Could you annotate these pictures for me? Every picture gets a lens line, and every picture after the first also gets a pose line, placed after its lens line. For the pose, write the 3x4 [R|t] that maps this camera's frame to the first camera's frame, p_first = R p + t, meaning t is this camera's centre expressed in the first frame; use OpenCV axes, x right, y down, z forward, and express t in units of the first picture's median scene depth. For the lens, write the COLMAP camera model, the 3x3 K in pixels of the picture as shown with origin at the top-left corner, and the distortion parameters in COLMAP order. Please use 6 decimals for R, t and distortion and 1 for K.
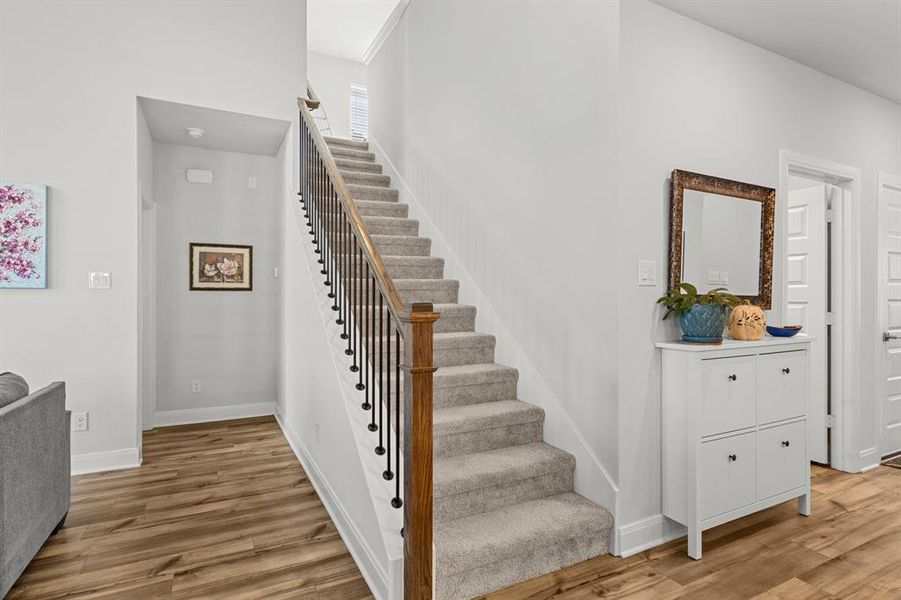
lens RADIAL K [[465.2, 0, 451.1], [0, 465.2, 297.7], [0, 0, 1]] dist [-0.000031, -0.000226]
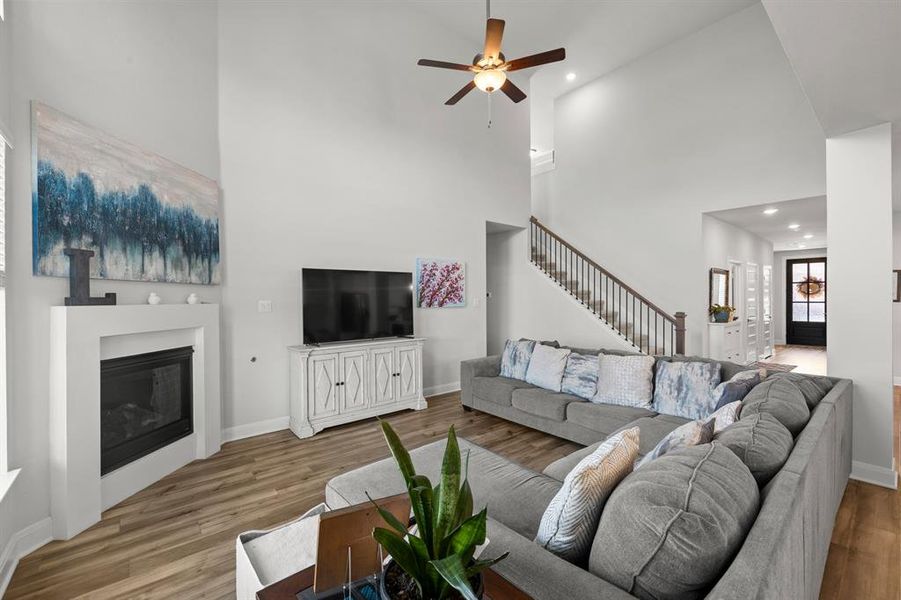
lens RADIAL K [[376.8, 0, 442.2], [0, 376.8, 298.9], [0, 0, 1]] dist [-0.000642, 0.000630]
pose [[0.977280, -0.009109, 0.211756, -1.406758], [0.008985, 0.999958, 0.001543, -0.062658], [-0.211762, 0.000394, 0.977321, -0.822740]]
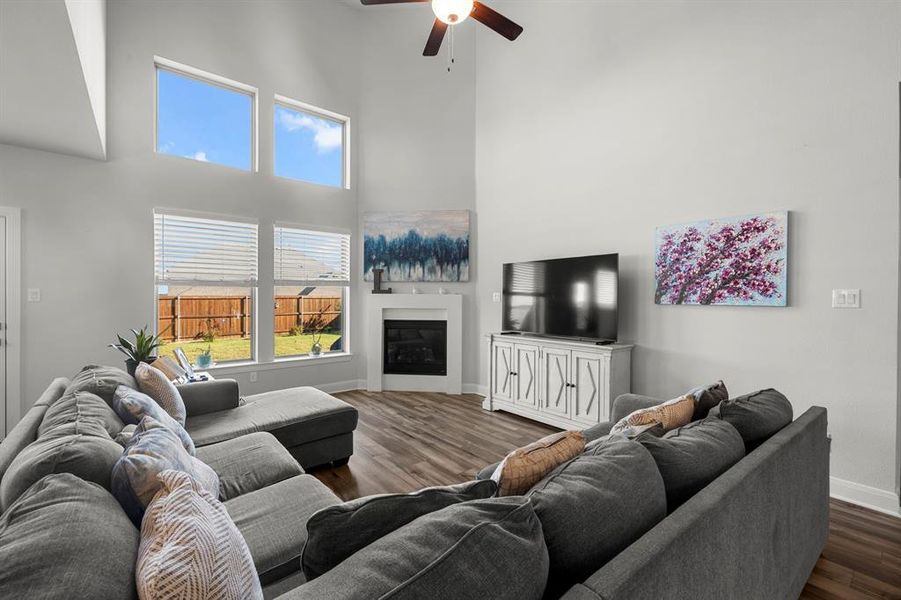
lens RADIAL K [[376.8, 0, 442.4], [0, 376.8, 300.2], [0, 0, 1]] dist [-0.000642, 0.000630]
pose [[0.197868, 0.007321, -0.980201, -0.176495], [-0.004955, 0.999967, 0.006468, -0.036952], [0.980216, 0.003577, 0.197898, 0.046300]]
